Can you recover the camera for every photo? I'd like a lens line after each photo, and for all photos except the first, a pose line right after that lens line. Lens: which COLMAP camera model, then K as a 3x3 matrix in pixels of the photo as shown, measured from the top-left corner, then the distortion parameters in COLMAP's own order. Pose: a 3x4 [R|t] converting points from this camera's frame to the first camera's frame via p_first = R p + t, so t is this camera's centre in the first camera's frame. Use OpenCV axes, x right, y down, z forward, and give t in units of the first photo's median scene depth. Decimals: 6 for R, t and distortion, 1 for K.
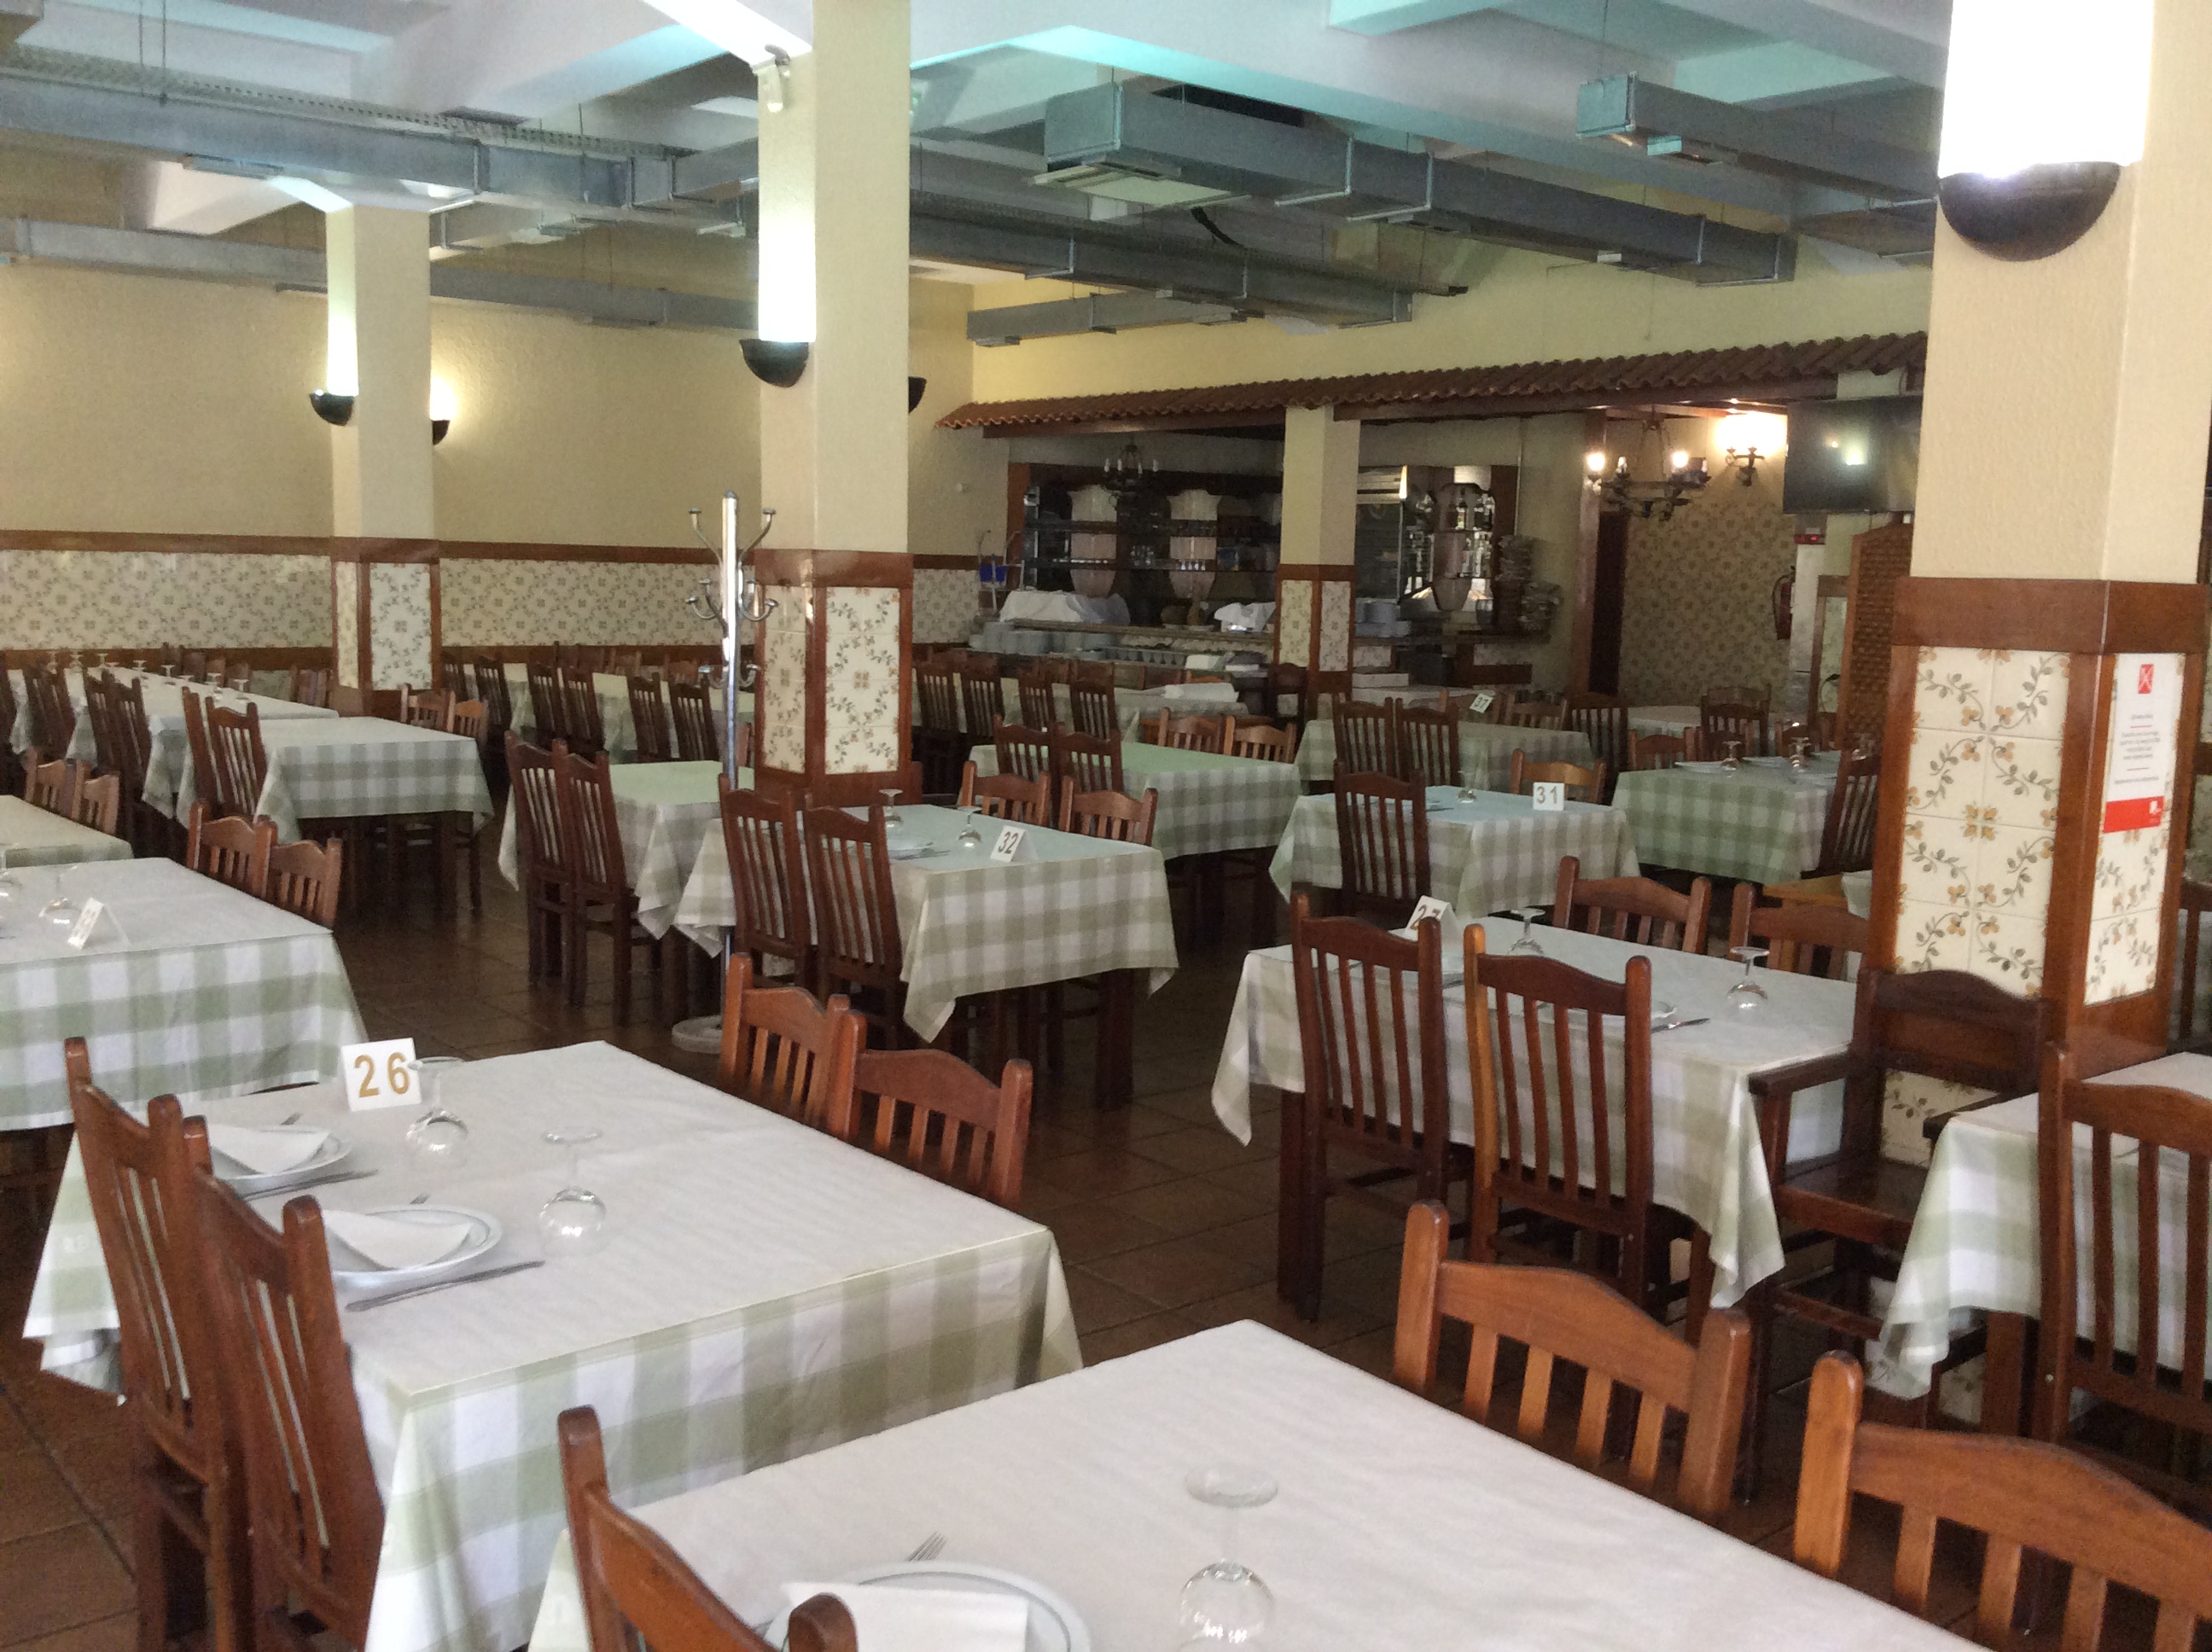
lens RADIAL K [[2076.5, 0, 1061.4], [0, 2076.5, 879.0], [0, 0, 1]] dist [0.022860, 0.000000]
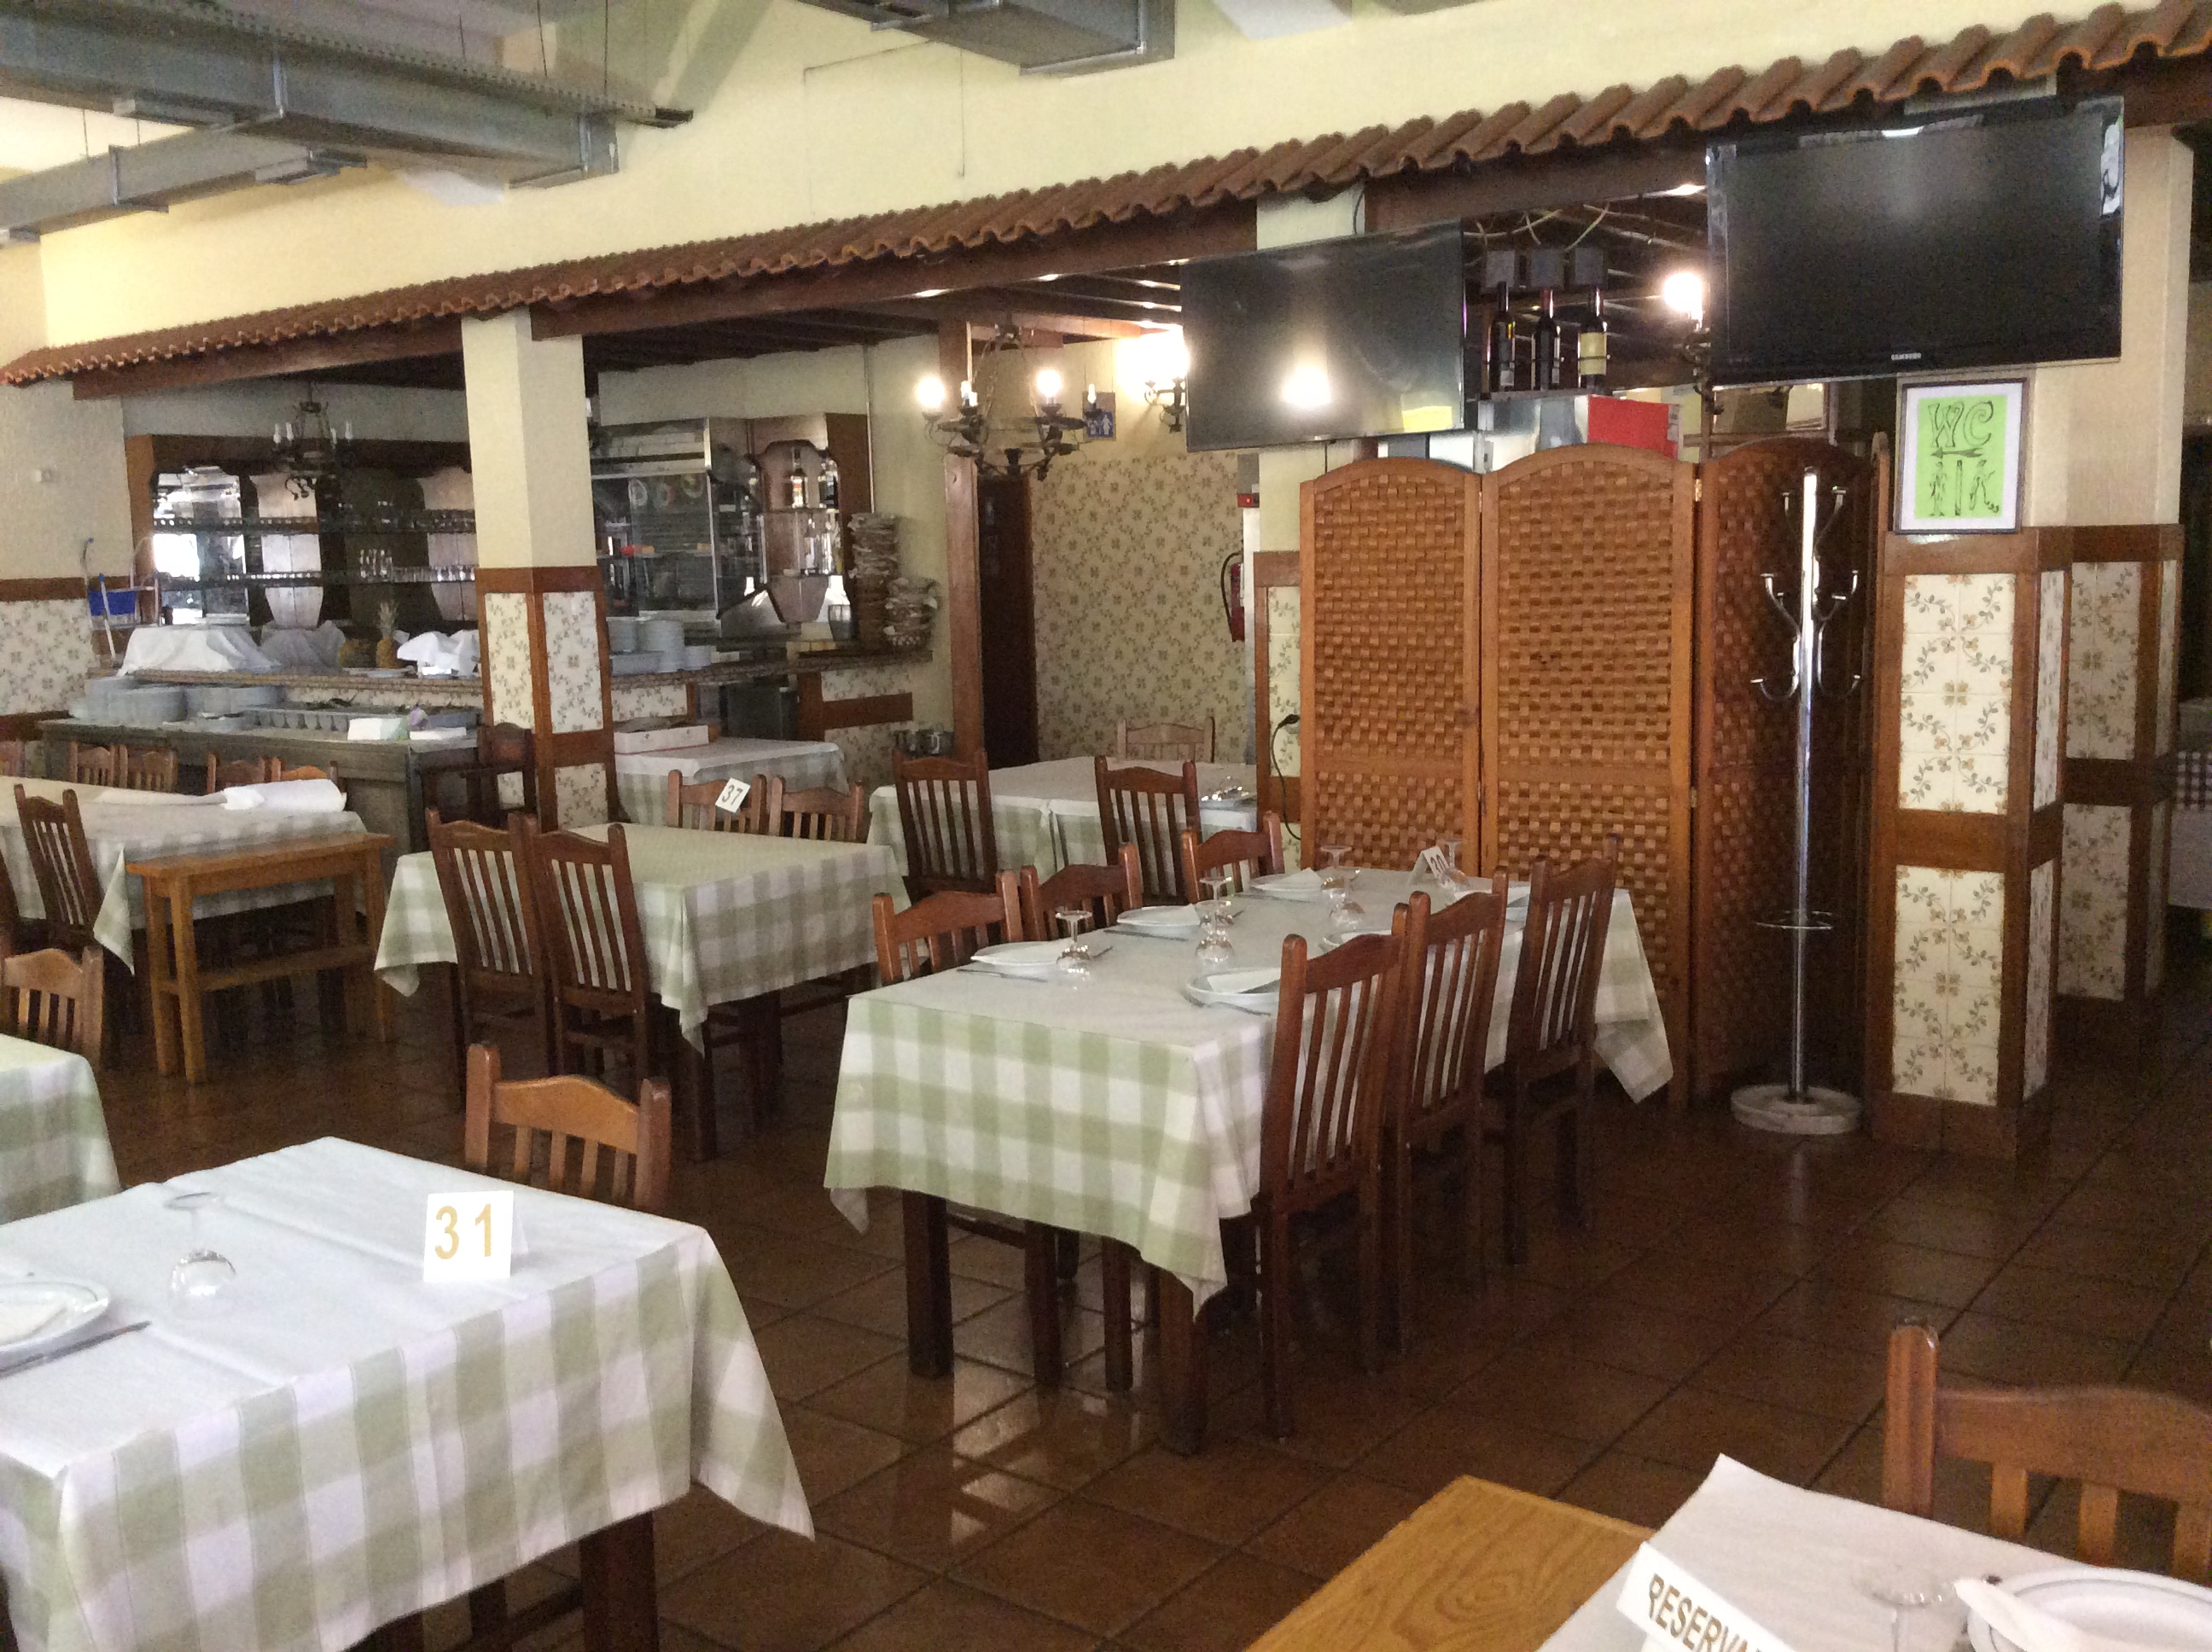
lens RADIAL K [[2076.5, 0, 1108.5], [0, 2076.5, 906.5], [0, 0, 1]] dist [0.022860, 0.000000]
pose [[0.968357, -0.087675, 0.233660, 0.134317], [0.084023, 0.996136, 0.025557, -0.048241], [-0.234998, -0.005115, 0.971982, 0.329222]]
